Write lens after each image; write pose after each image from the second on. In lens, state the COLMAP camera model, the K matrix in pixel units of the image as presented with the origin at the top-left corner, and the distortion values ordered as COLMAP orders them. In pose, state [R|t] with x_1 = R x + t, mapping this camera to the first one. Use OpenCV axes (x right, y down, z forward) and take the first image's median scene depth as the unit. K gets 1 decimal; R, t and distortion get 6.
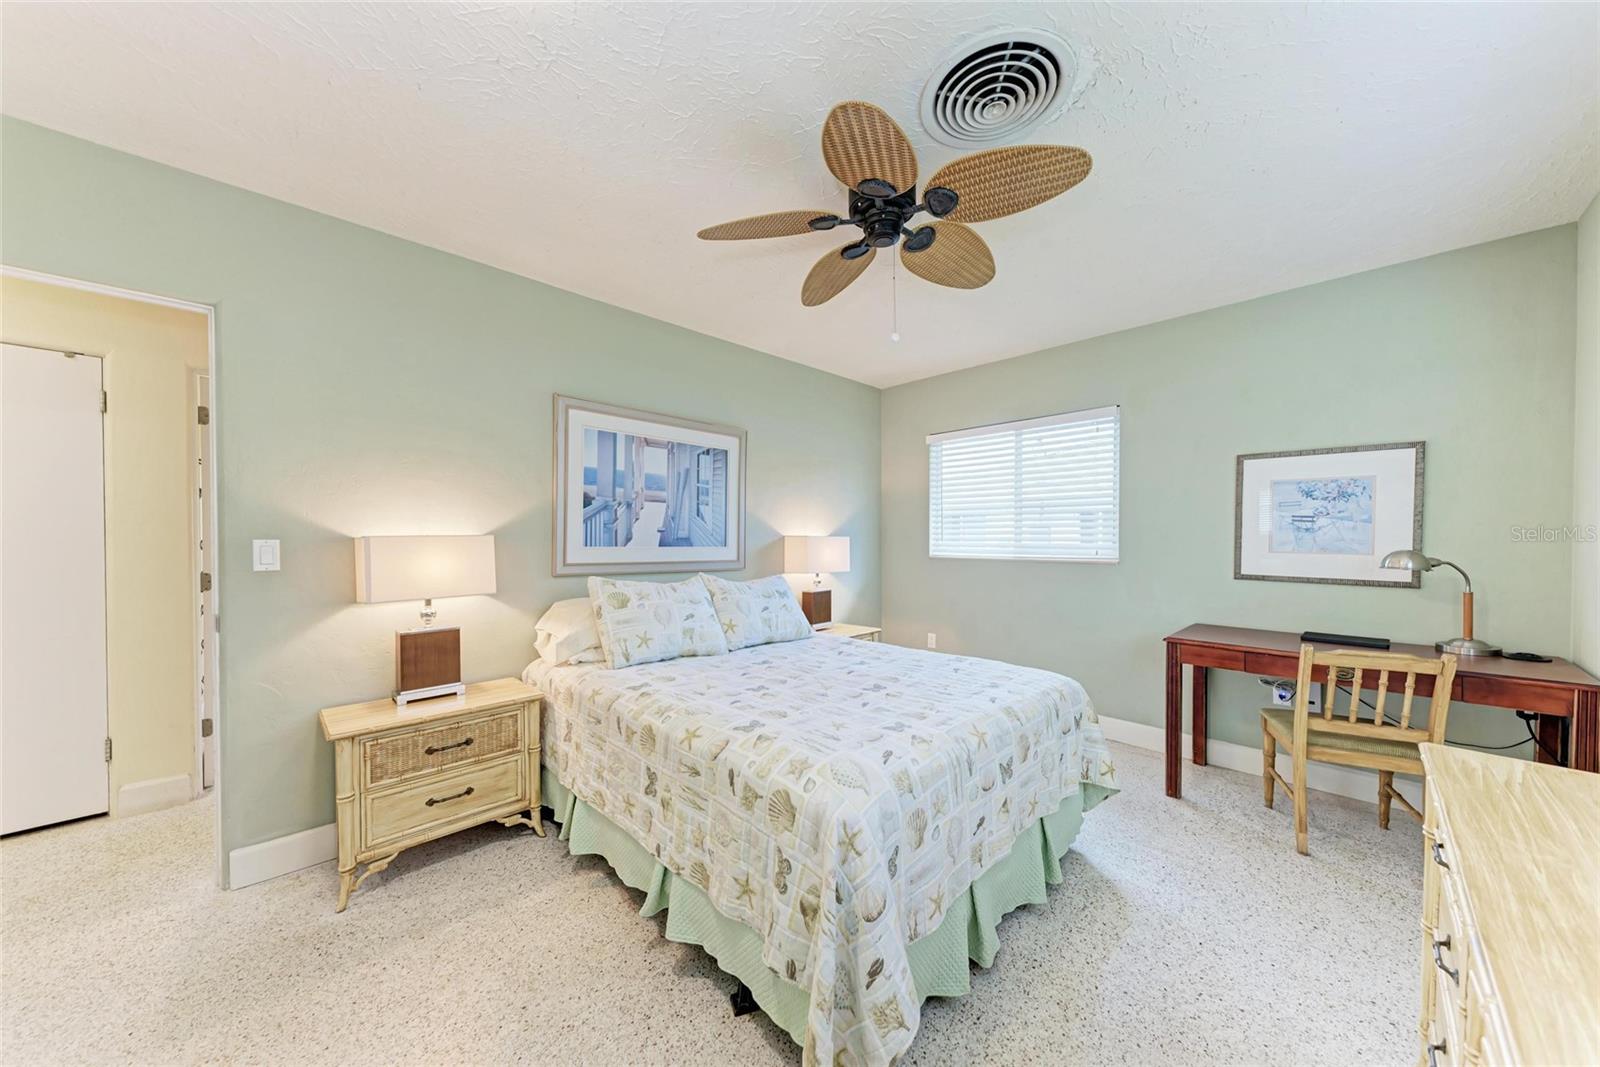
lens RADIAL K [[550.2, 0, 803.8], [0, 550.2, 542.6], [0, 0, 1]] dist [0.001661, 0.000043]
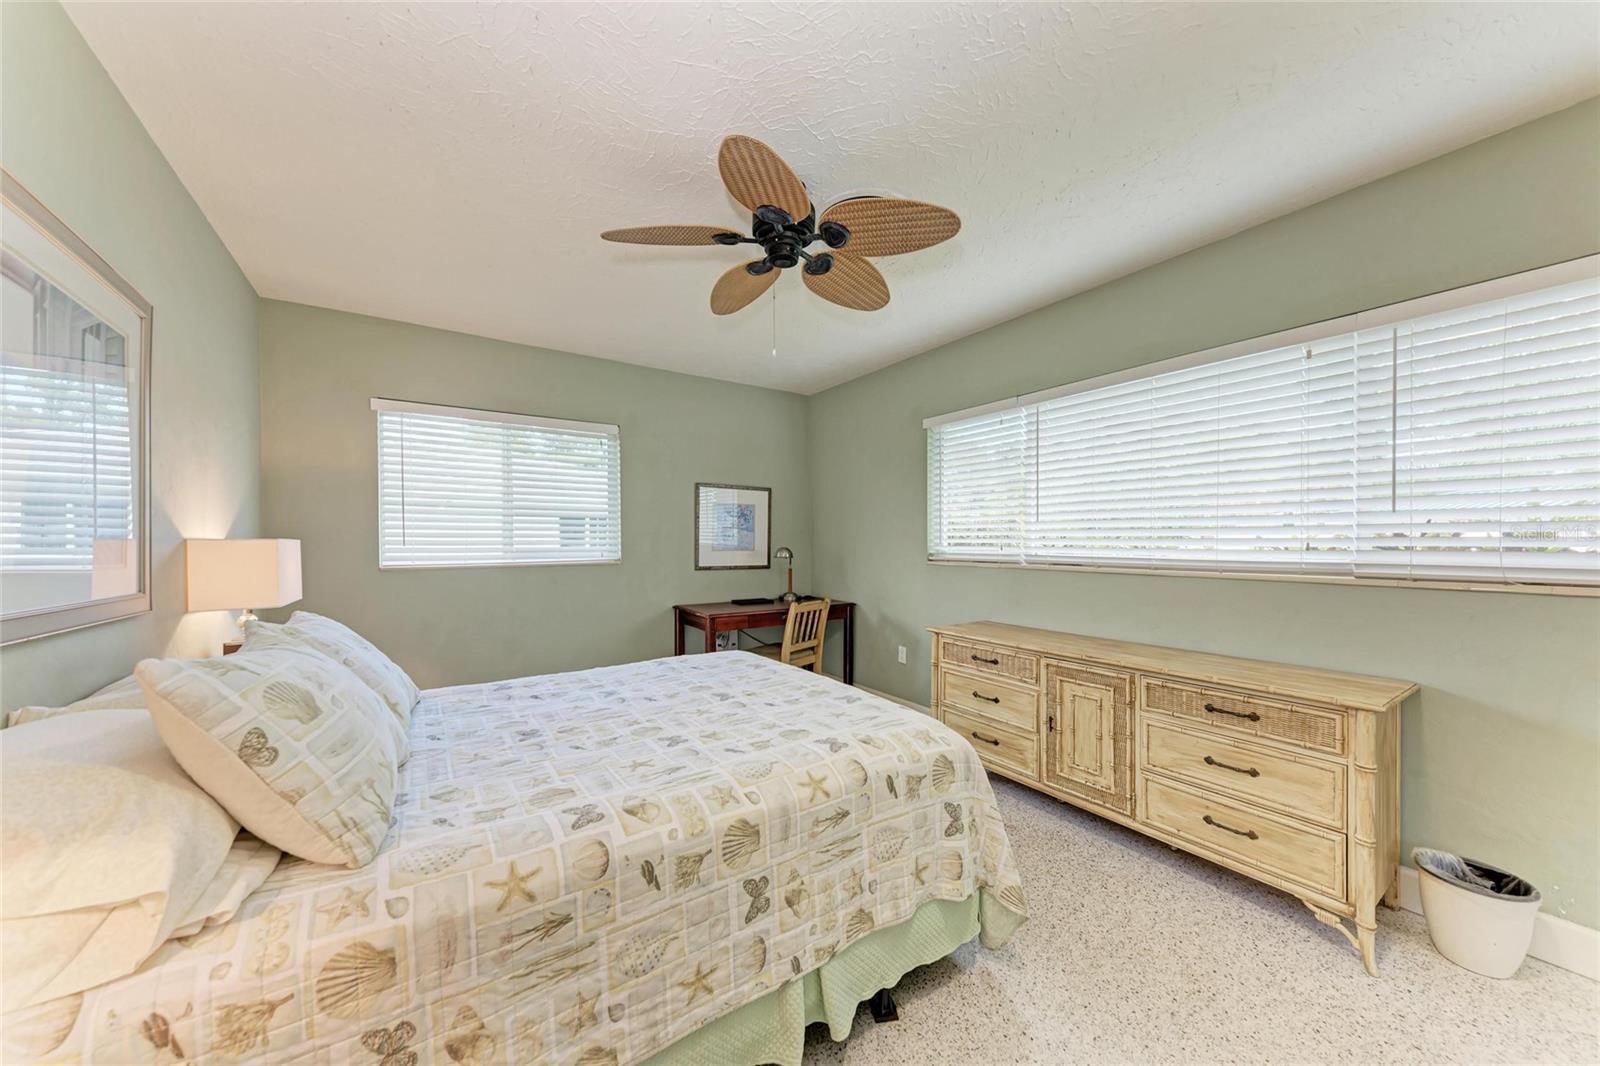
lens RADIAL K [[545.9, 0, 808.0], [0, 545.9, 541.3], [0, 0, 1]] dist [0.007644, -0.002542]
pose [[0.174456, -0.001800, 0.984663, -0.568149], [0.011014, 0.999939, -0.000124, -0.004499], [-0.984603, 0.010867, 0.174466, 0.491872]]
